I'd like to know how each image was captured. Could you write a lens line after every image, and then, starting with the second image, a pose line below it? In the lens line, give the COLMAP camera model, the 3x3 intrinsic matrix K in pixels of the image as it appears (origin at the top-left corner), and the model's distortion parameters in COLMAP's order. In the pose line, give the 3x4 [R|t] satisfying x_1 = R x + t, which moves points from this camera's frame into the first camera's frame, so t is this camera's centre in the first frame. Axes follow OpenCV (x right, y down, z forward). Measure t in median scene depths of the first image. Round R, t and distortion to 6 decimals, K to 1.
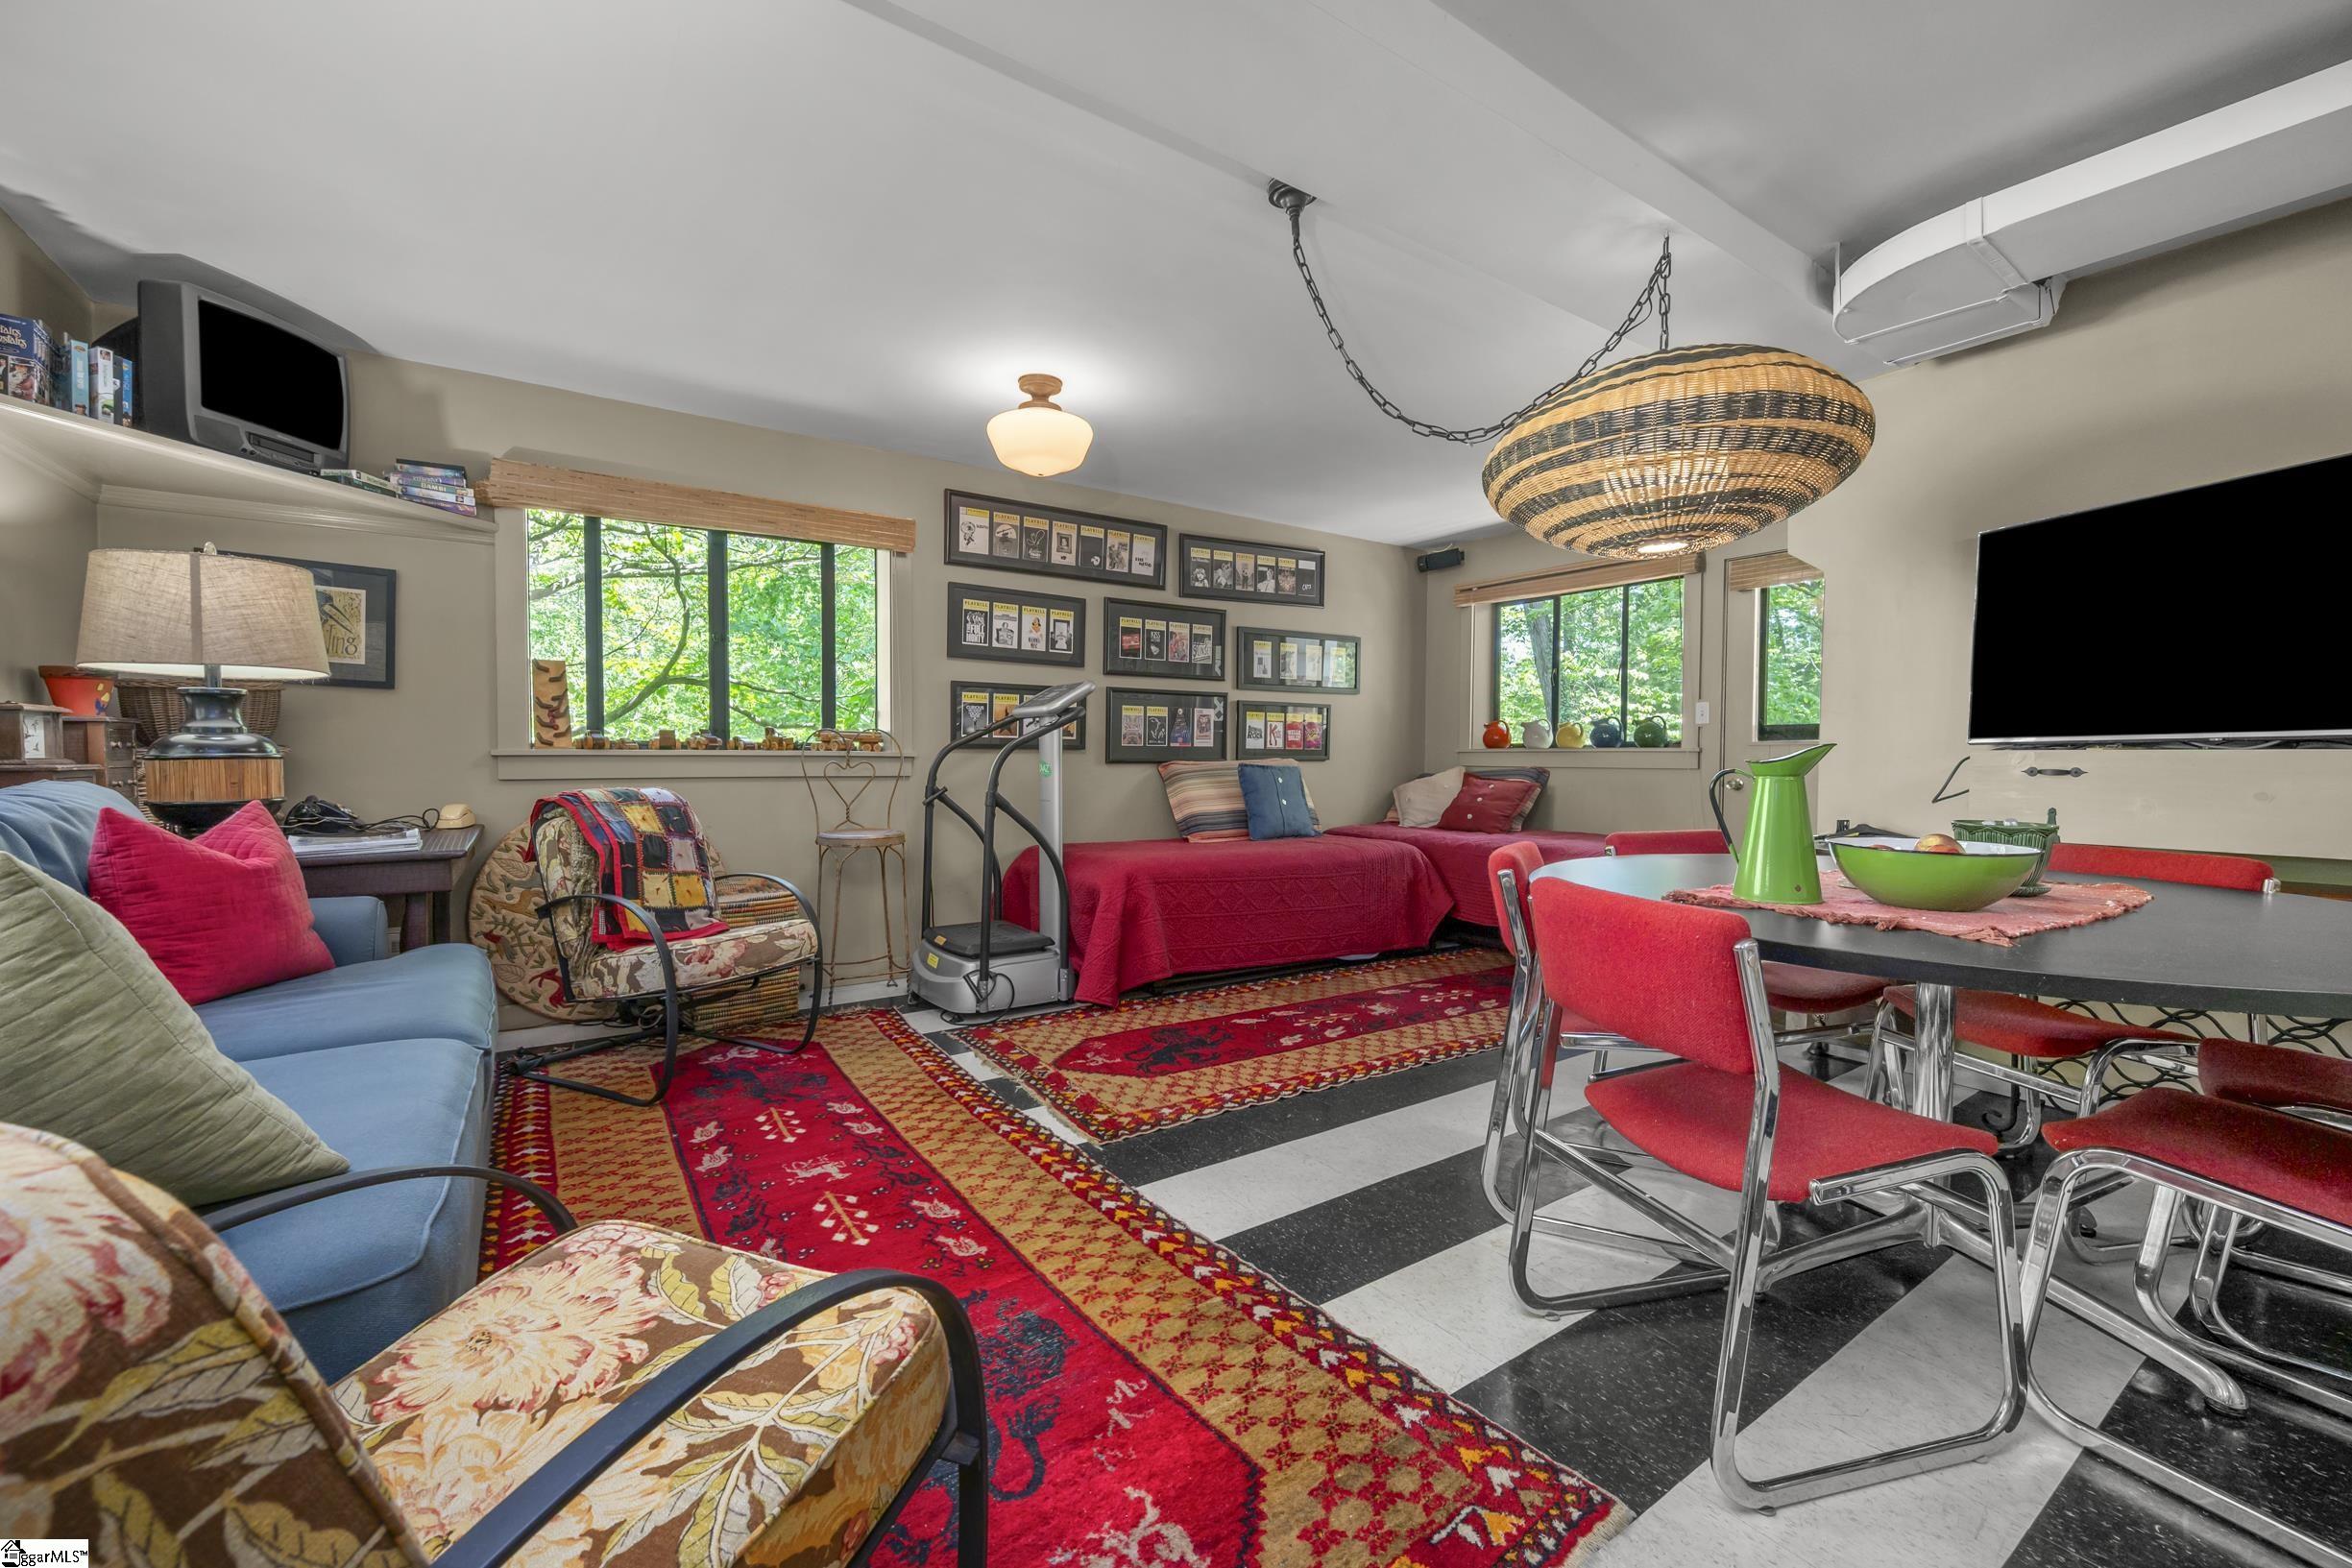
lens RADIAL K [[951.5, 0, 1176.0], [0, 951.5, 784.0], [0, 0, 1]] dist [0.000667, 0.000058]
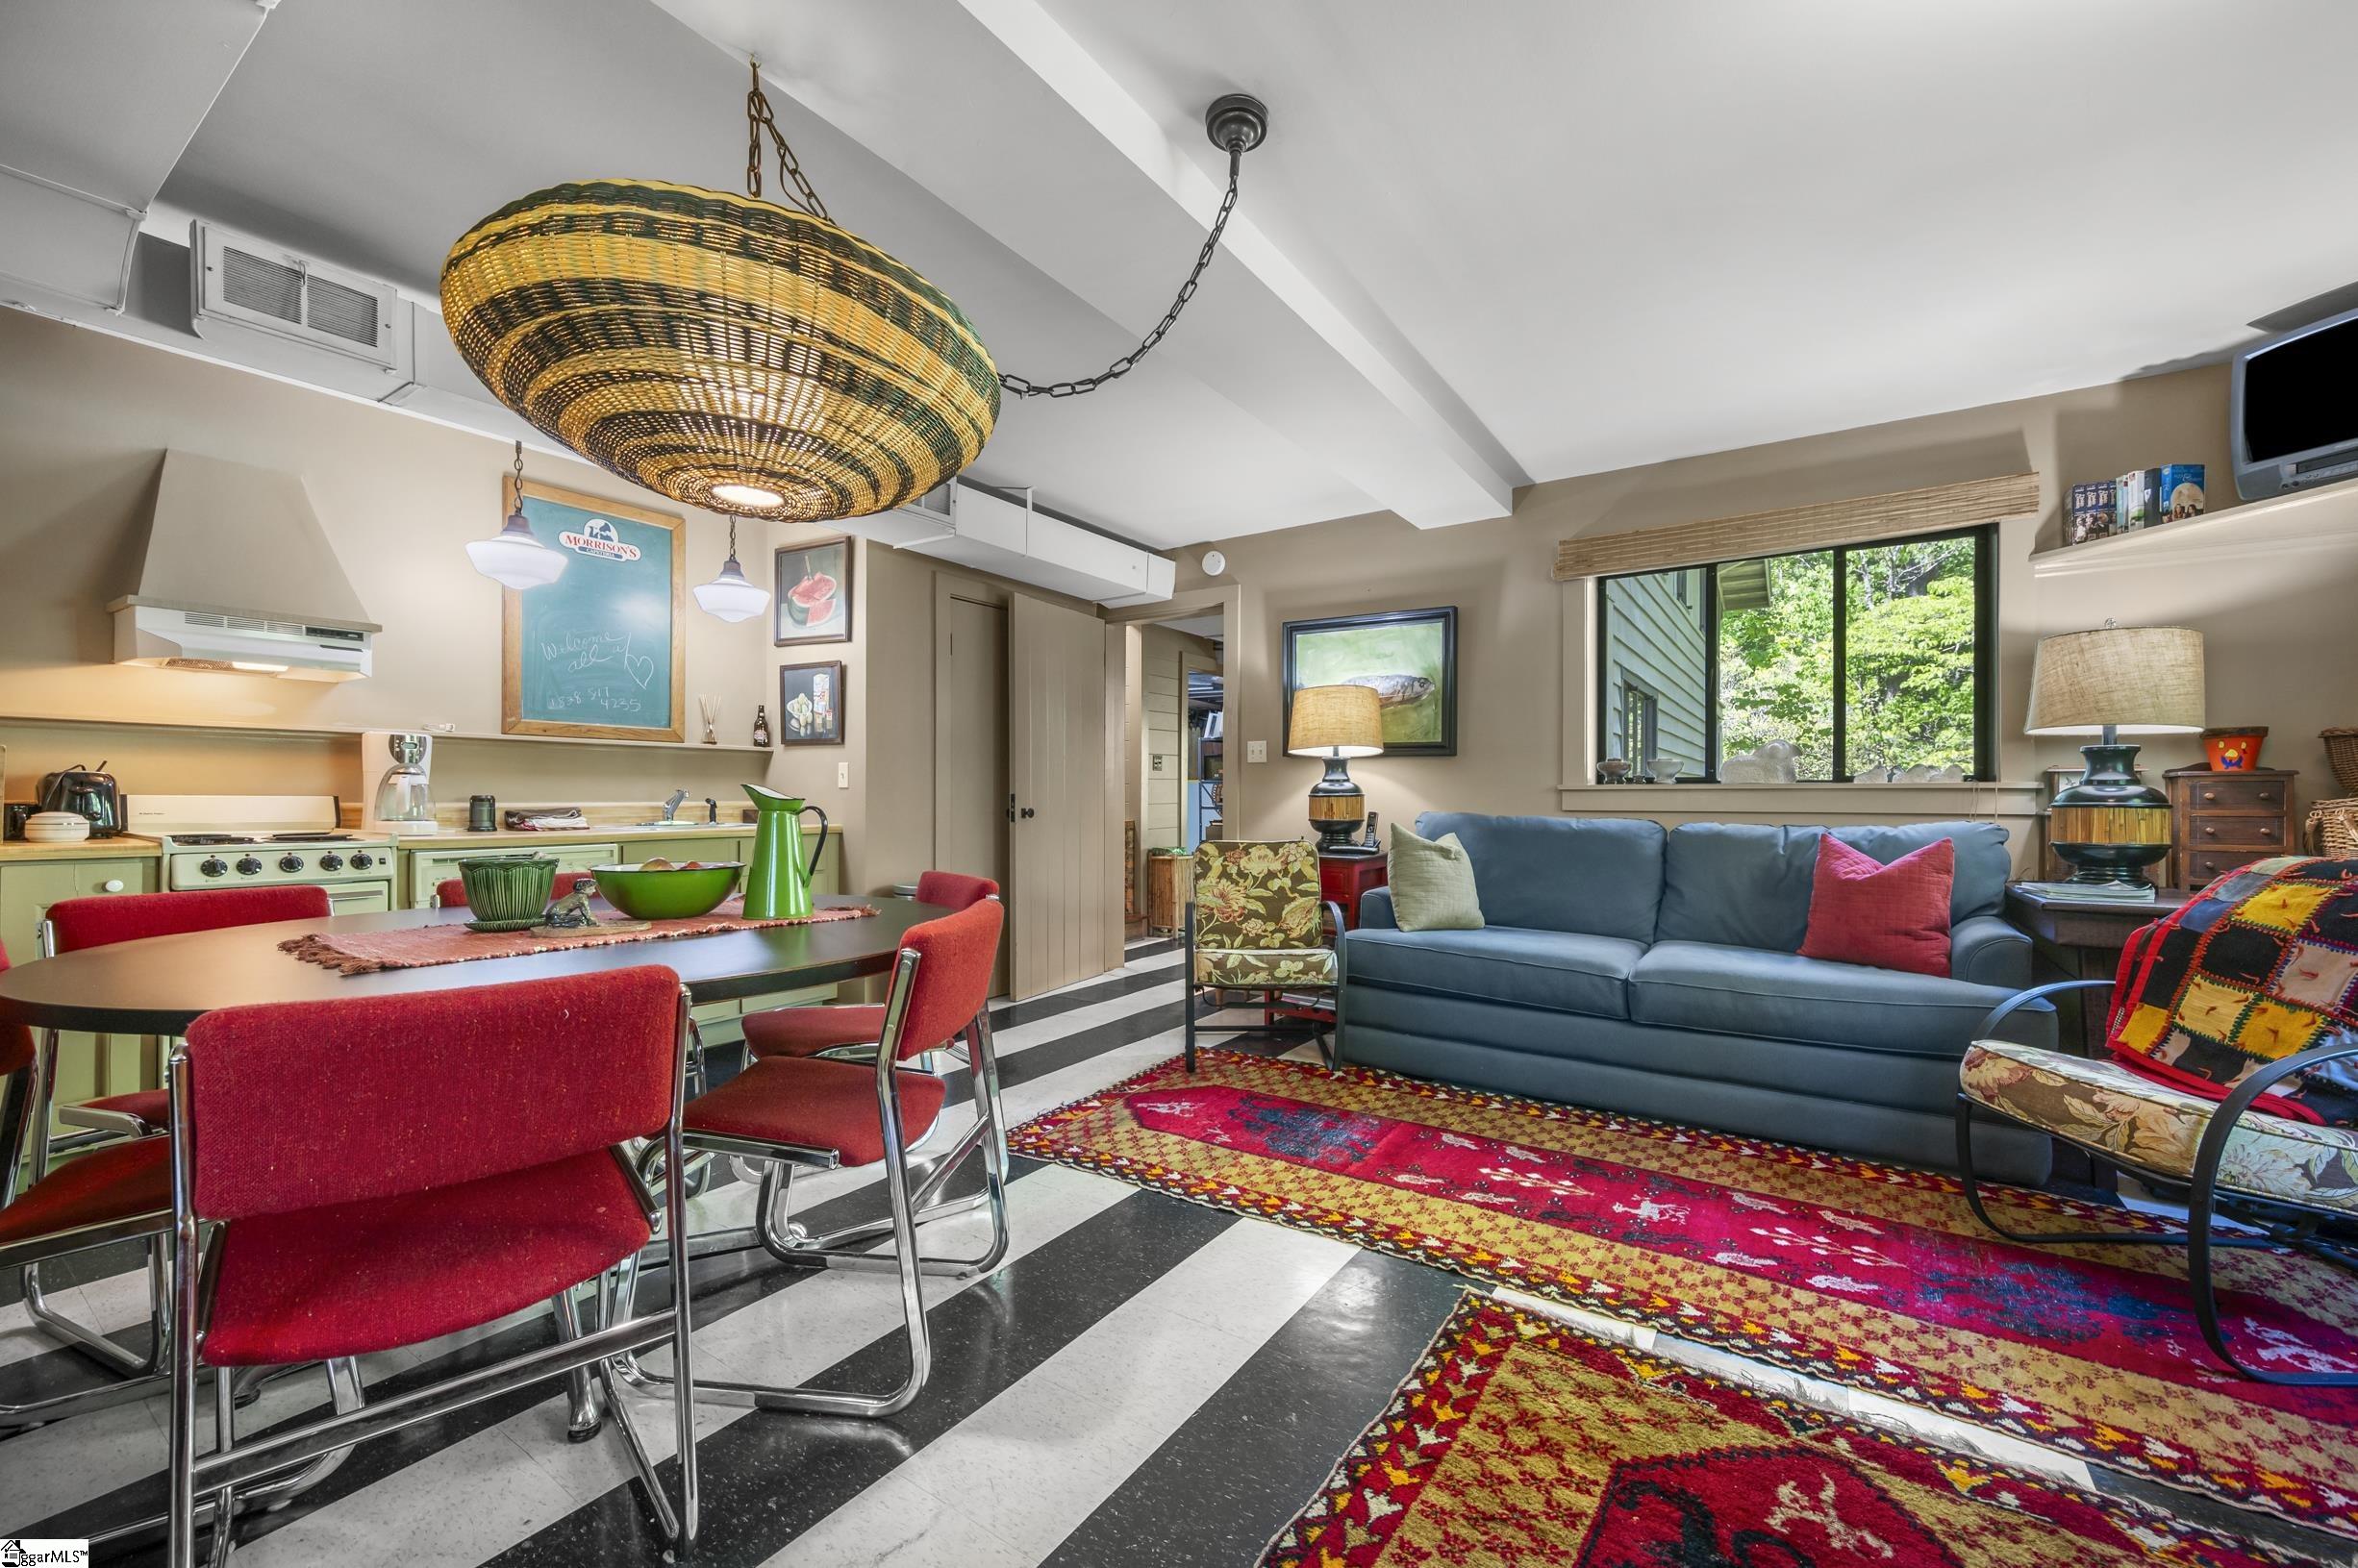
lens RADIAL K [[953.9, 0, 1179.0], [0, 953.9, 784.0], [0, 0, 1]] dist [0.000667, 0.000058]
pose [[-0.931356, -0.013345, -0.363866, 0.445099], [-0.018725, 0.999761, 0.011261, -0.046679], [0.363629, 0.017301, -0.931383, 1.677749]]
